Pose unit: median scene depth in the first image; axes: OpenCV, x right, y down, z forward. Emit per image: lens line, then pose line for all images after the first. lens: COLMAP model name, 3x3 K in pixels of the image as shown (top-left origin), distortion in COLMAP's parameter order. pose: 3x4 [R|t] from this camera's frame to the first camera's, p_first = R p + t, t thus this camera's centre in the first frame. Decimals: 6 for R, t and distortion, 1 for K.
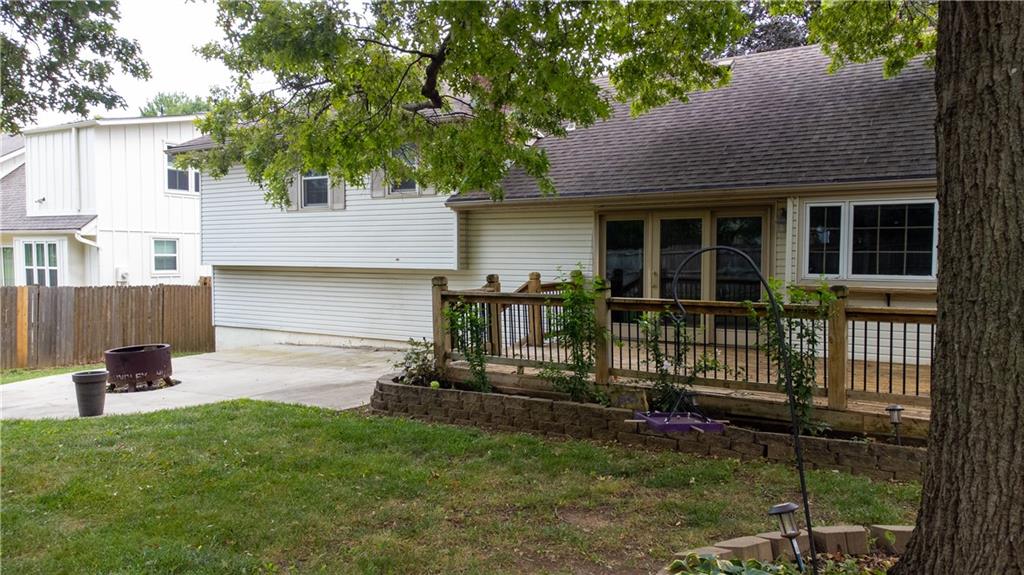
lens RADIAL K [[753.0, 0, 519.2], [0, 753.0, 288.2], [0, 0, 1]] dist [0.007976, 0.061075]
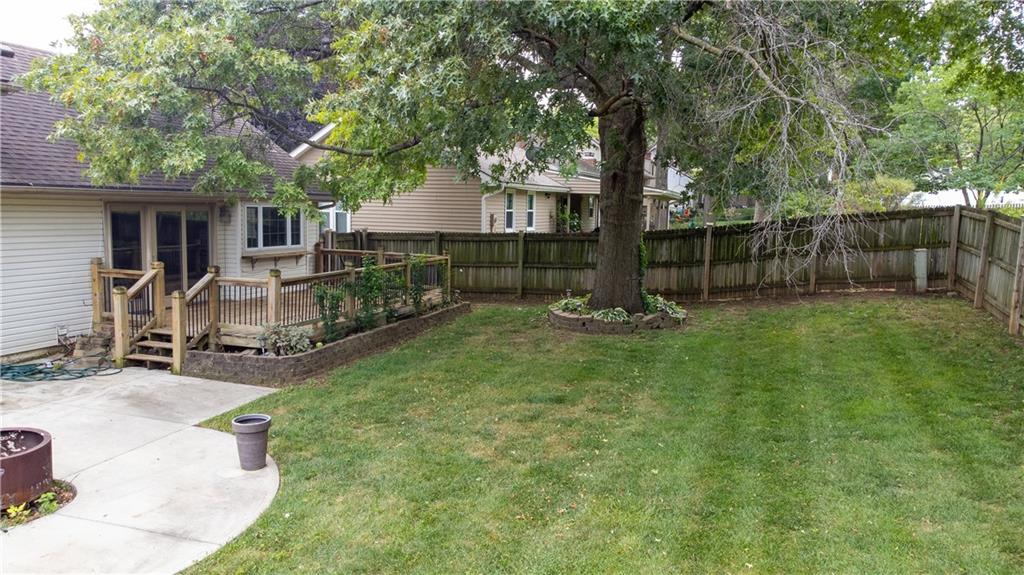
lens RADIAL K [[753.0, 0, 519.2], [0, 753.0, 288.2], [0, 0, 1]] dist [0.007976, 0.061075]
pose [[-0.265662, -0.117231, 0.956912, -1.115471], [0.012960, 0.992055, 0.125135, -0.107821], [-0.963979, 0.045645, -0.262033, 0.719207]]
